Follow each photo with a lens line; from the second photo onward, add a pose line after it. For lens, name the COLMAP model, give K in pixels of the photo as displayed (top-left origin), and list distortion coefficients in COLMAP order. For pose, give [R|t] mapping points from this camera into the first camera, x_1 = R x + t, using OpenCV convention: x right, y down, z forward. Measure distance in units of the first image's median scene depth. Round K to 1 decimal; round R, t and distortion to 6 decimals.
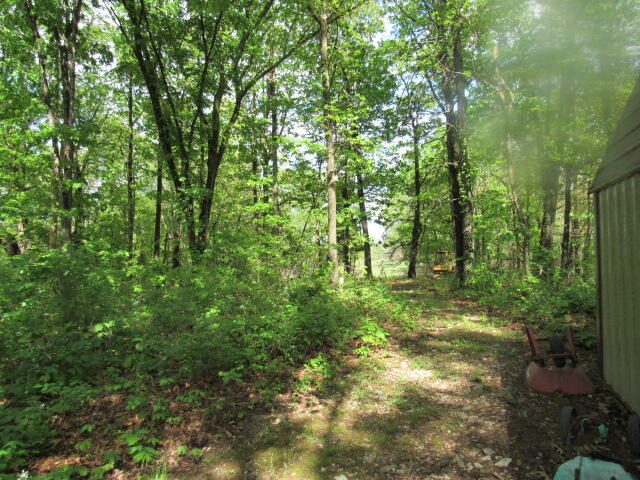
lens RADIAL K [[463.3, 0, 320.3], [0, 463.3, 238.0], [0, 0, 1]] dist [-0.036282, 0.013886]
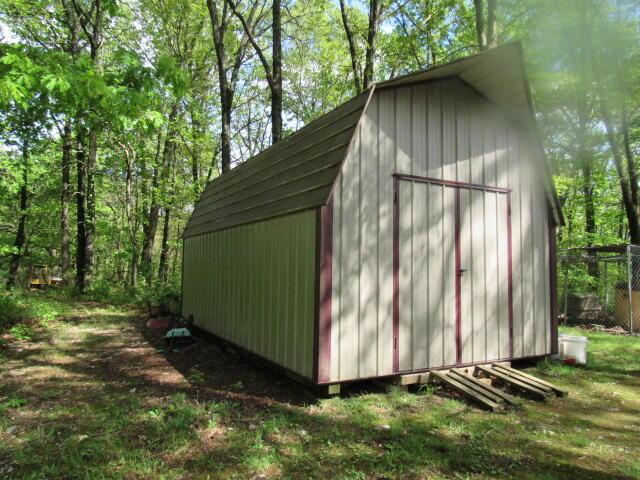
lens RADIAL K [[463.3, 0, 320.4], [0, 463.3, 238.5], [0, 0, 1]] dist [-0.036282, 0.013886]
pose [[0.668325, 0.080602, 0.739490, -0.190614], [-0.053582, 0.996746, -0.060217, -0.000610], [-0.741937, 0.000621, 0.670469, -0.309909]]
